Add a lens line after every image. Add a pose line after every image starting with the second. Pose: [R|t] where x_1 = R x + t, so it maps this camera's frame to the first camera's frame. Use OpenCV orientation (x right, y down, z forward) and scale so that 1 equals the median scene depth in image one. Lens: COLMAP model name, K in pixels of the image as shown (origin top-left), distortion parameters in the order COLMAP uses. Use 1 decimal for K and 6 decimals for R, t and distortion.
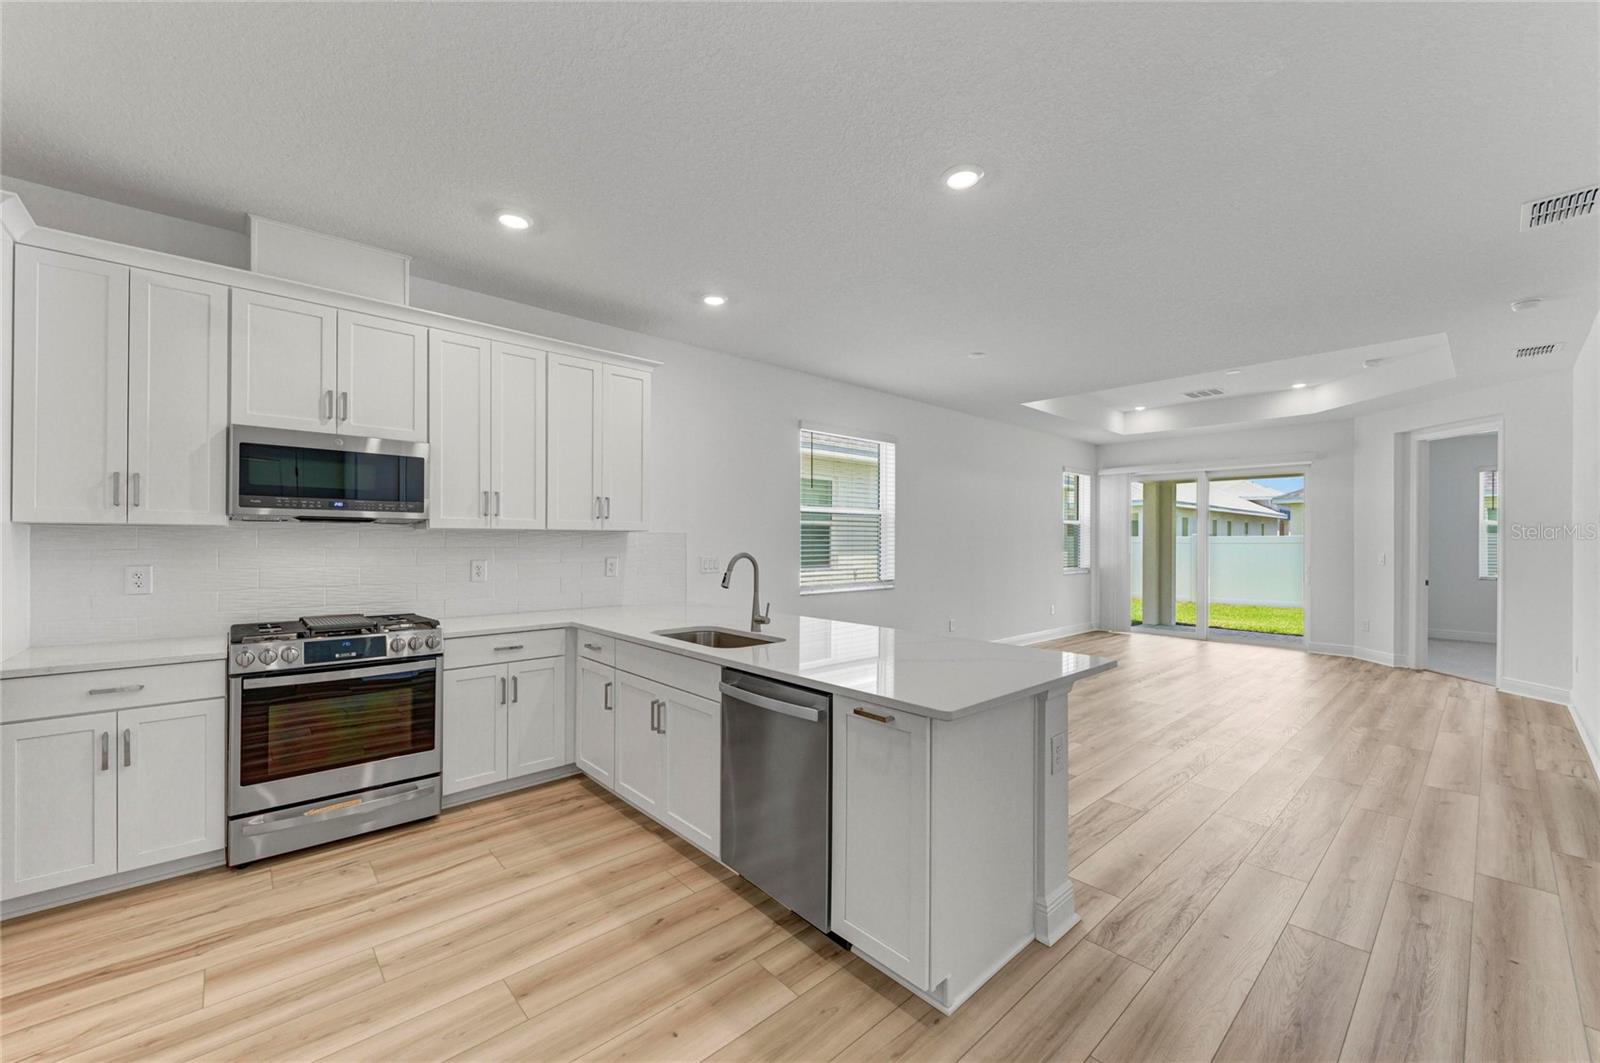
lens RADIAL K [[636.5, 0, 804.5], [0, 636.5, 538.1], [0, 0, 1]] dist [0.012773, -0.004325]
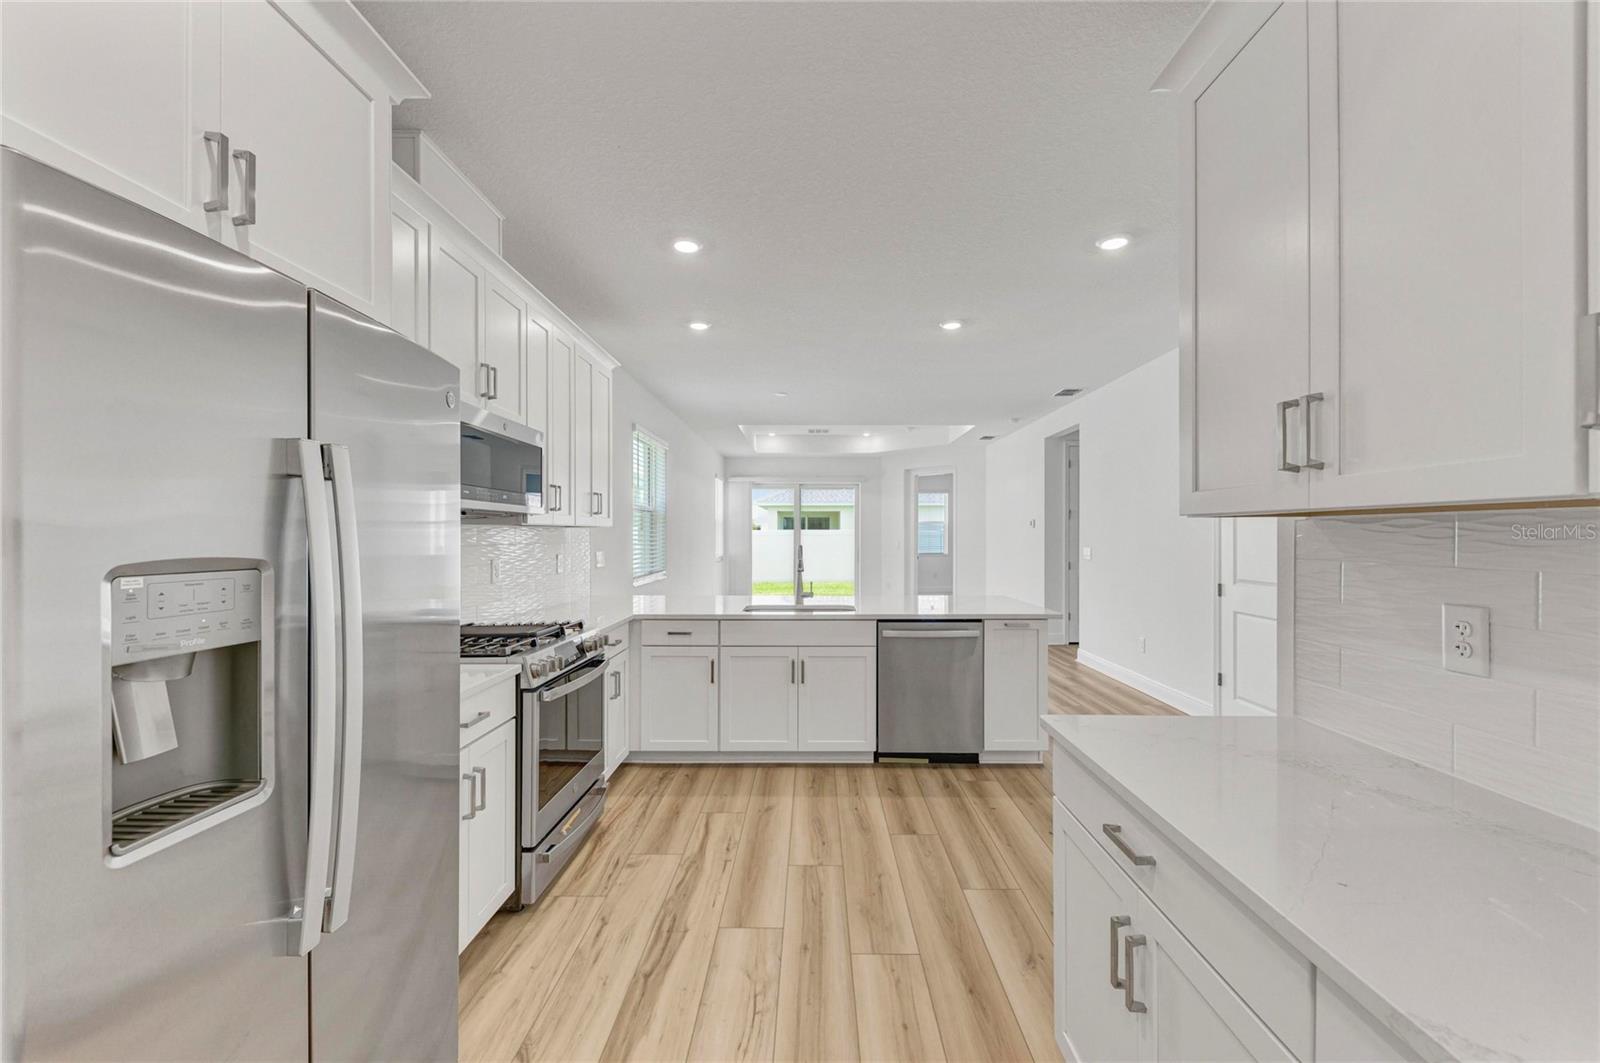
lens RADIAL K [[636.5, 0, 820.6], [0, 636.5, 534.9], [0, 0, 1]] dist [0.012773, -0.004325]
pose [[0.668276, -0.003724, 0.743904, -1.016122], [-0.000561, 0.999985, 0.005511, -0.004300], [-0.743913, -0.004100, 0.668264, 0.087546]]
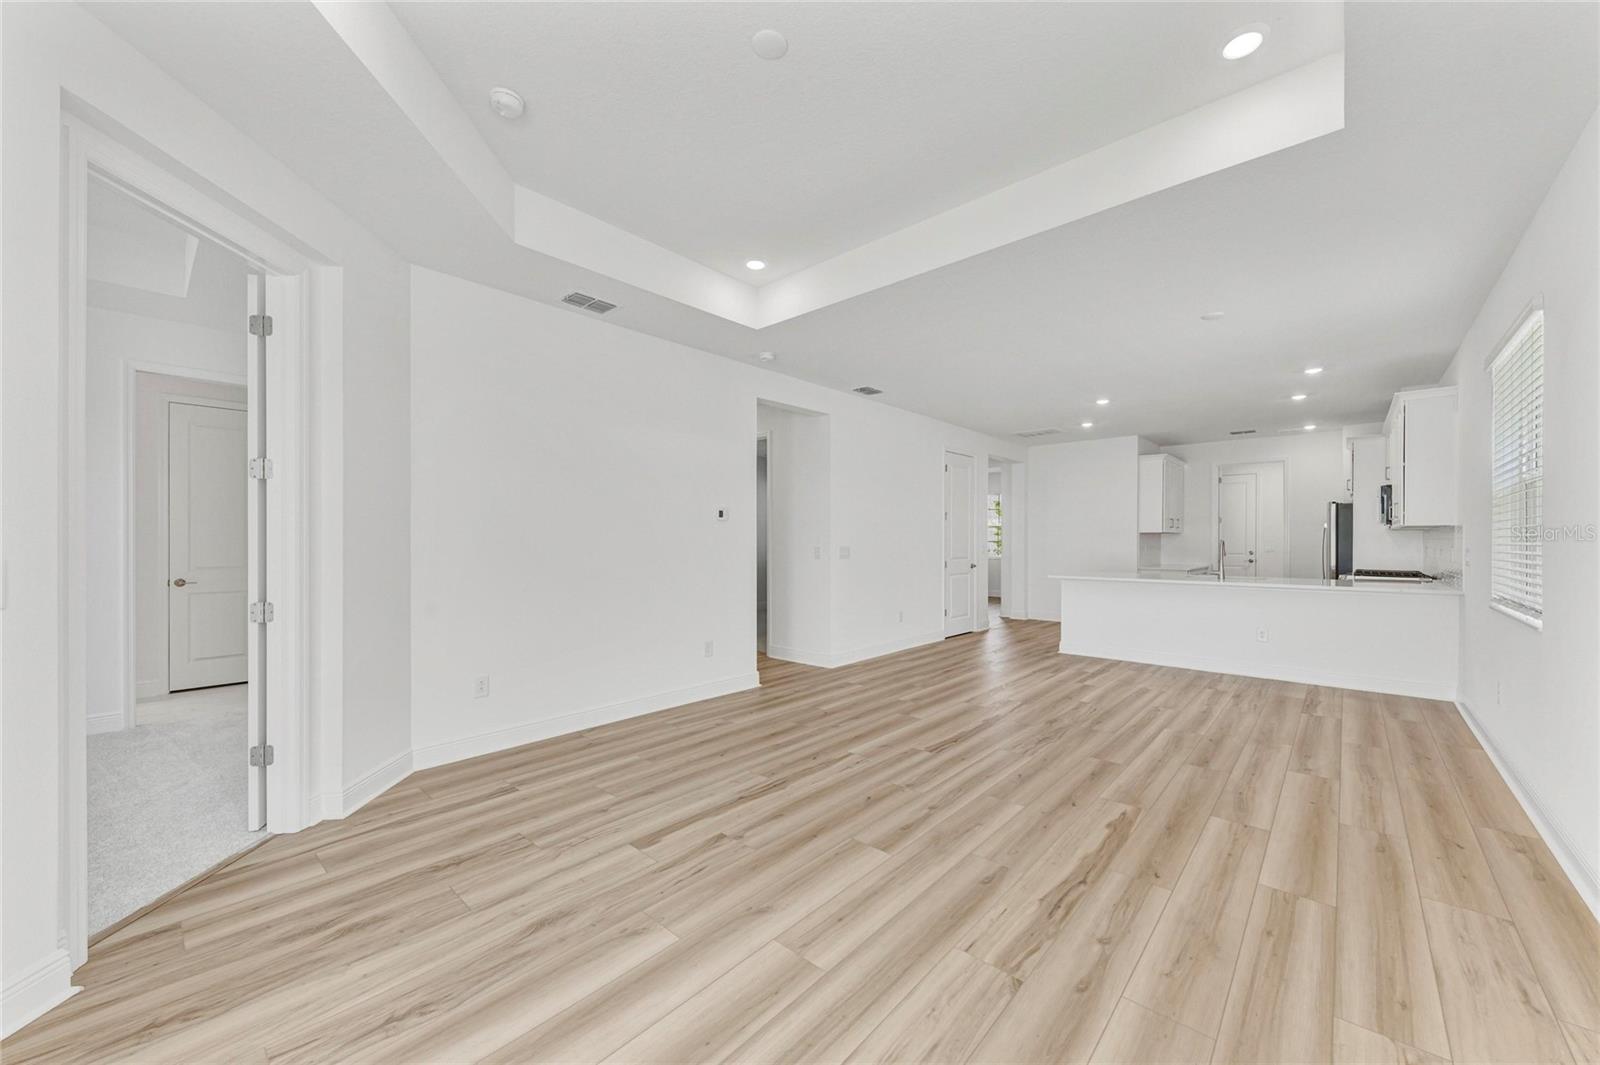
lens RADIAL K [[598.4, 0, 808.8], [0, 598.4, 542.1], [0, 0, 1]] dist [0.006449, -0.002282]
pose [[-0.995282, -0.003604, -0.096959, 1.375083], [-0.003388, 0.999991, -0.002395, 0.037728], [0.096967, -0.002055, -0.995285, 2.709878]]
